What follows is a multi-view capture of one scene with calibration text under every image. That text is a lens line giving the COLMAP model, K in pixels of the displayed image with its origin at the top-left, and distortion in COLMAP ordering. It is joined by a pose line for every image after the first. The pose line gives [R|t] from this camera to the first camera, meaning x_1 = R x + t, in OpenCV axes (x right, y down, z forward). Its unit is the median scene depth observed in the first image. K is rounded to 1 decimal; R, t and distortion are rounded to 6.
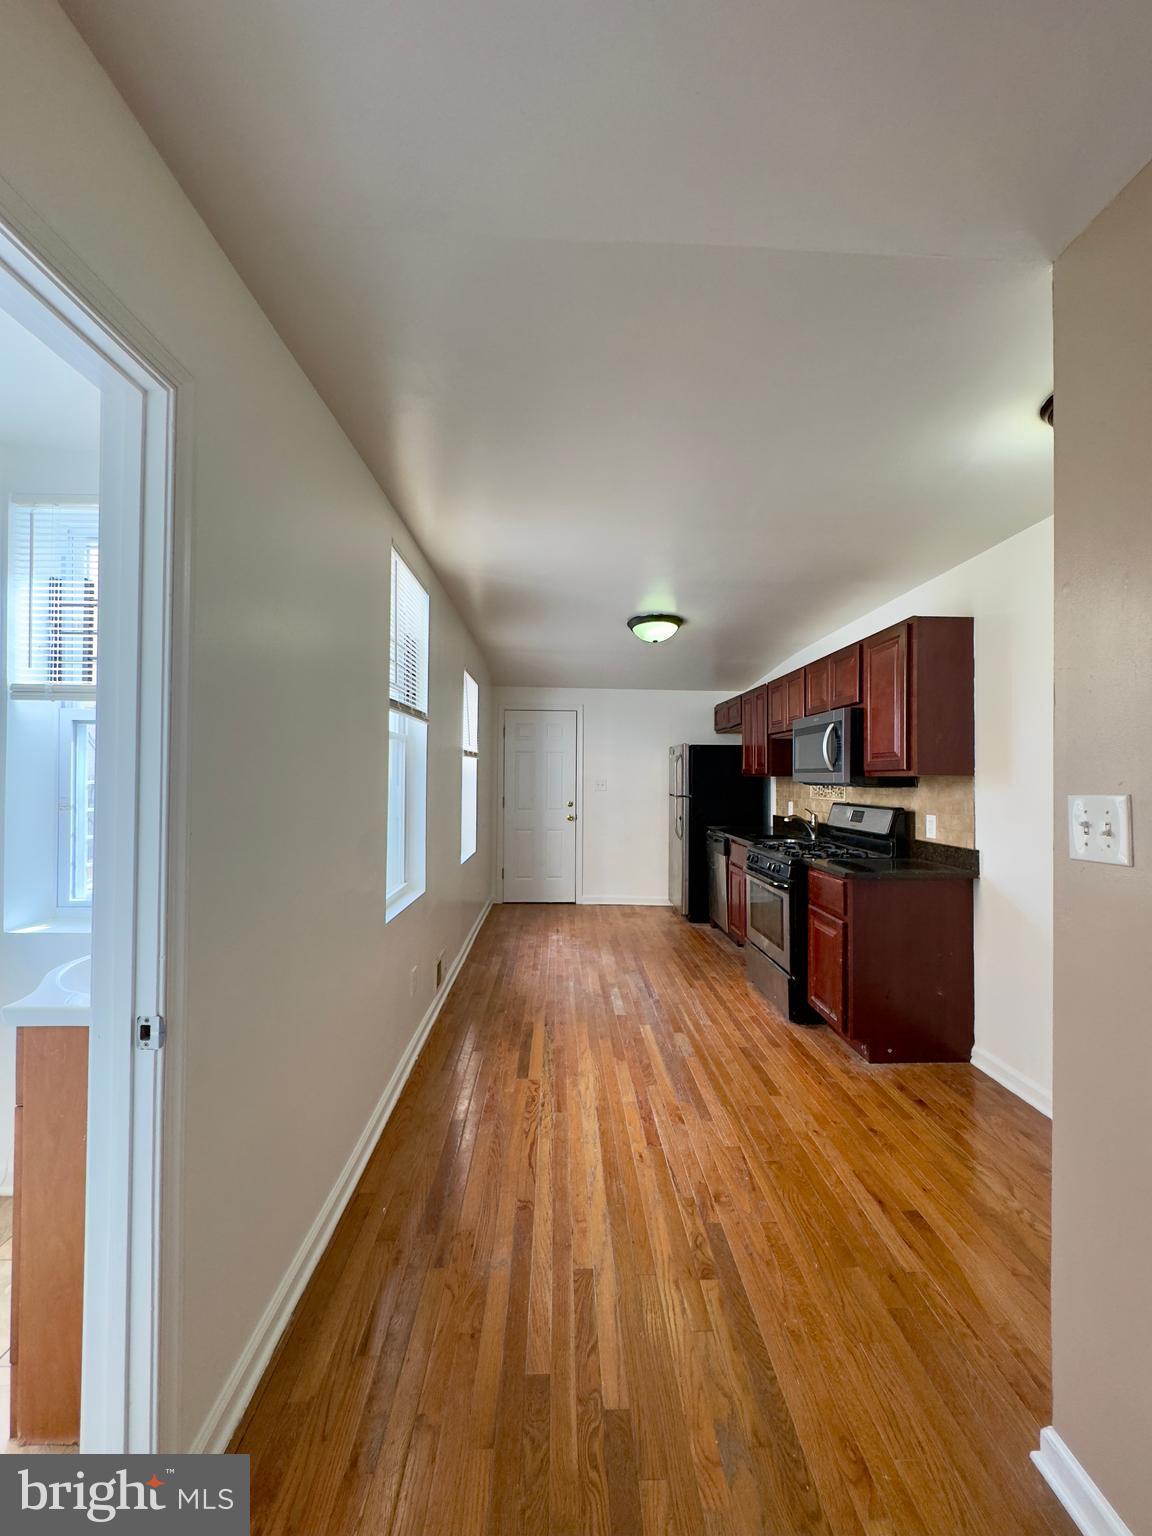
lens RADIAL K [[610.0, 0, 576.0], [0, 610.0, 768.0], [0, 0, 1]] dist [0.000648, 0.000347]
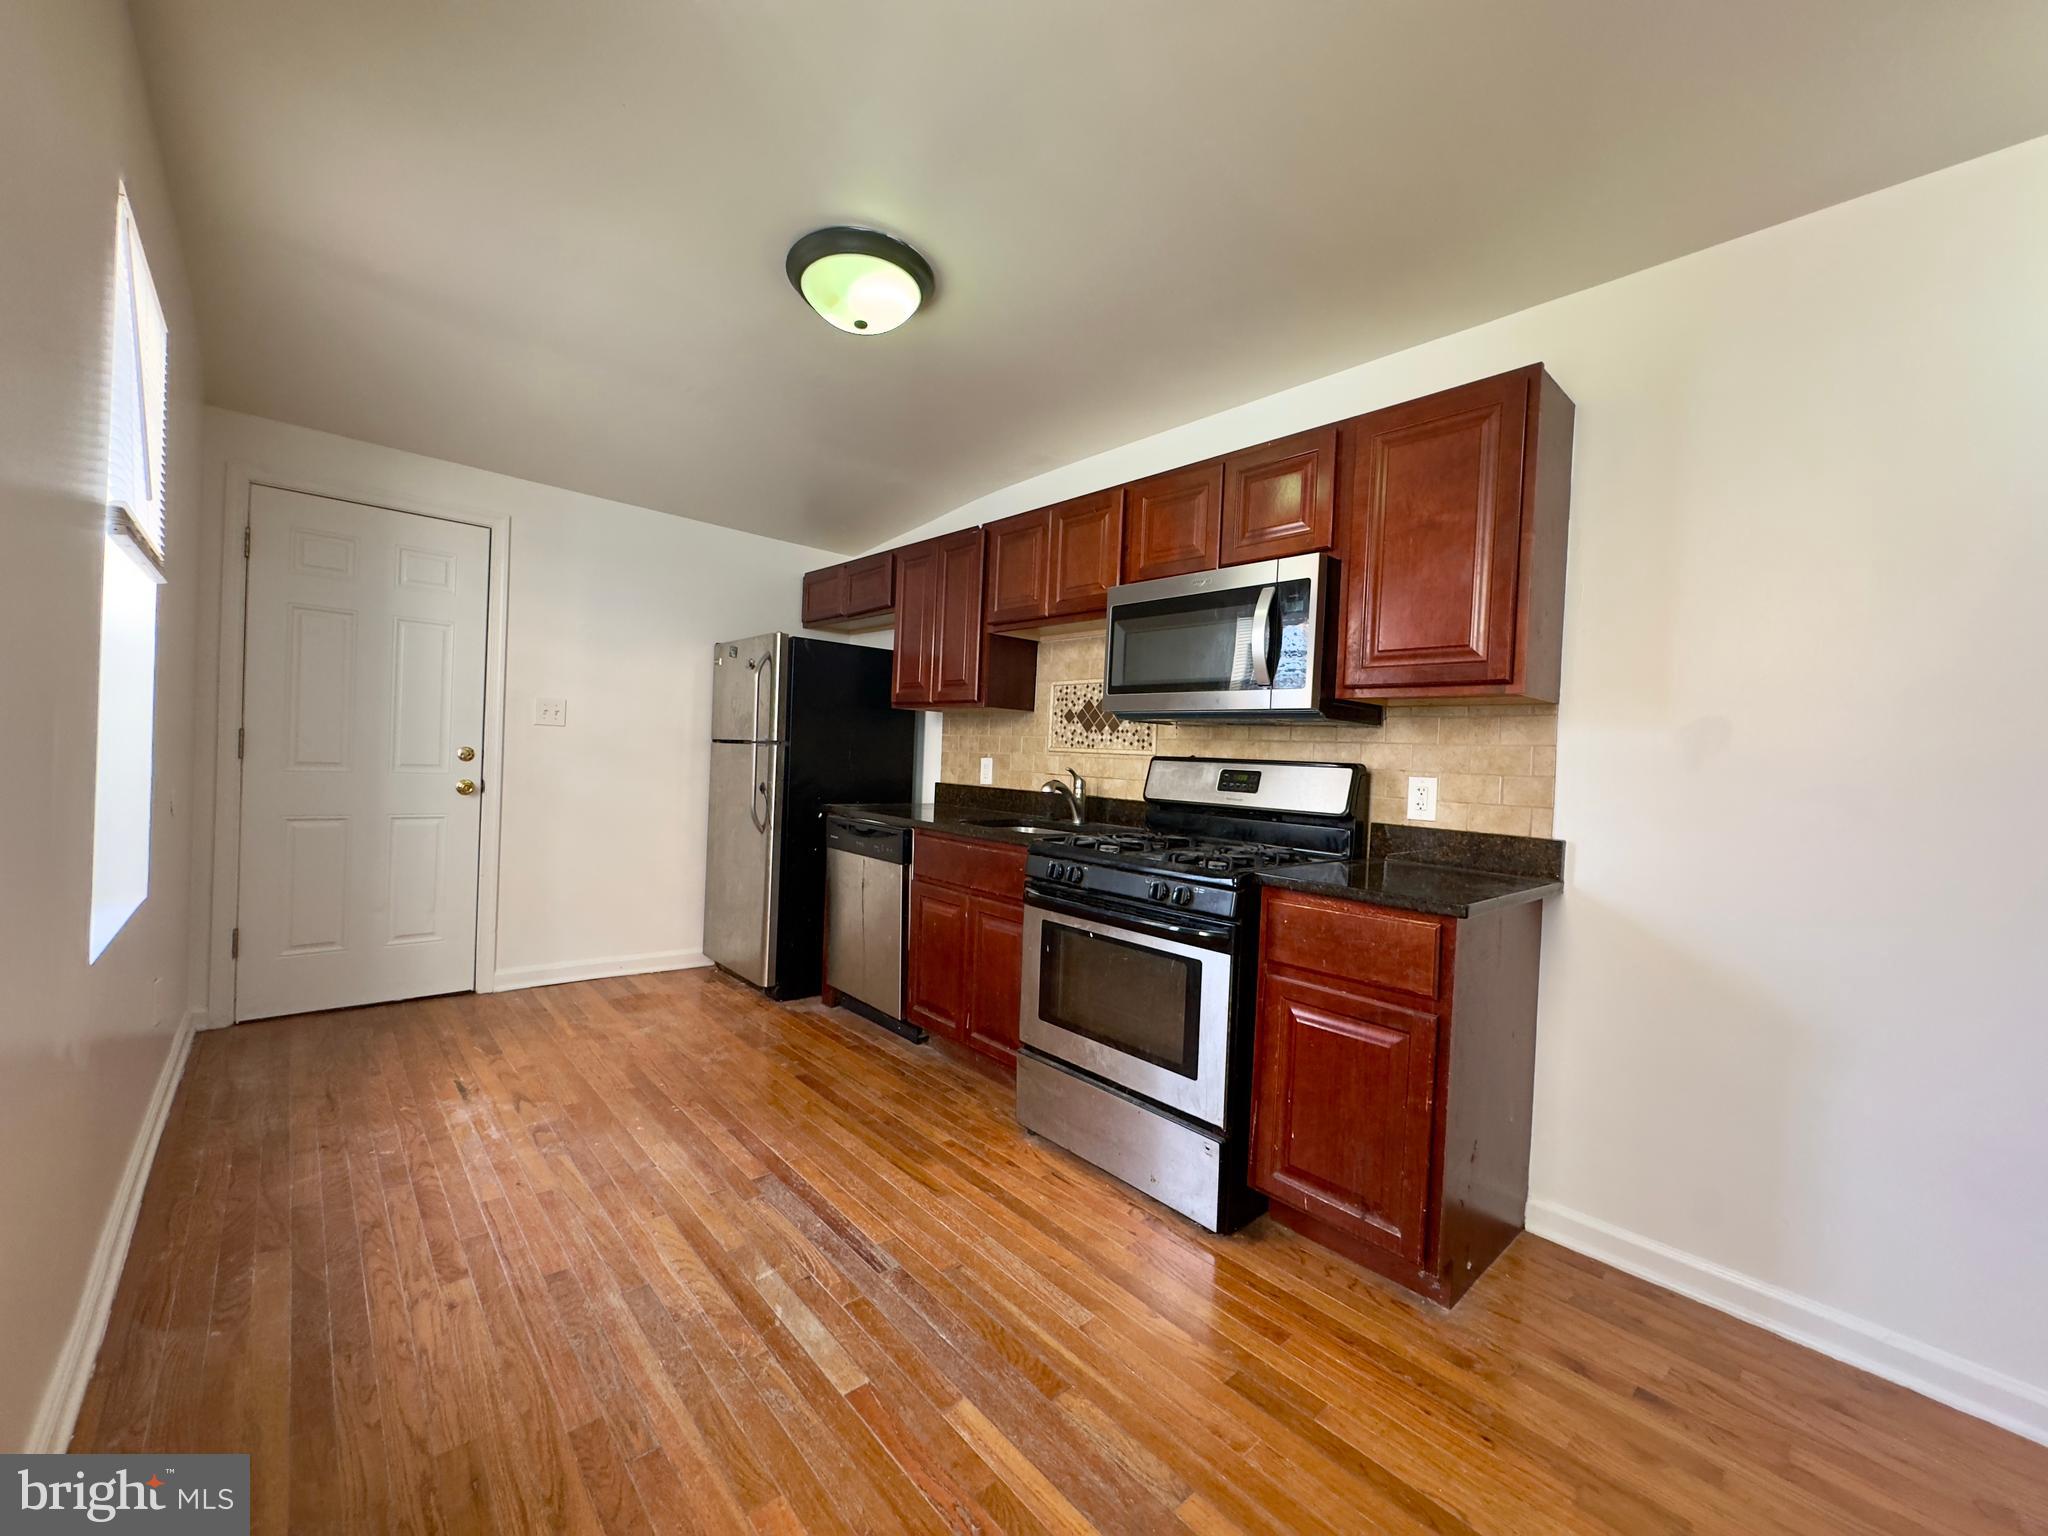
lens RADIAL K [[813.3, 0, 1024.0], [0, 813.3, 768.0], [0, 0, 1]] dist [0.000648, 0.000347]
pose [[0.762073, 0.018670, 0.647221, -0.128782], [-0.050877, 0.998220, 0.031111, 0.053808], [-0.645489, -0.056638, 0.761667, 0.569274]]
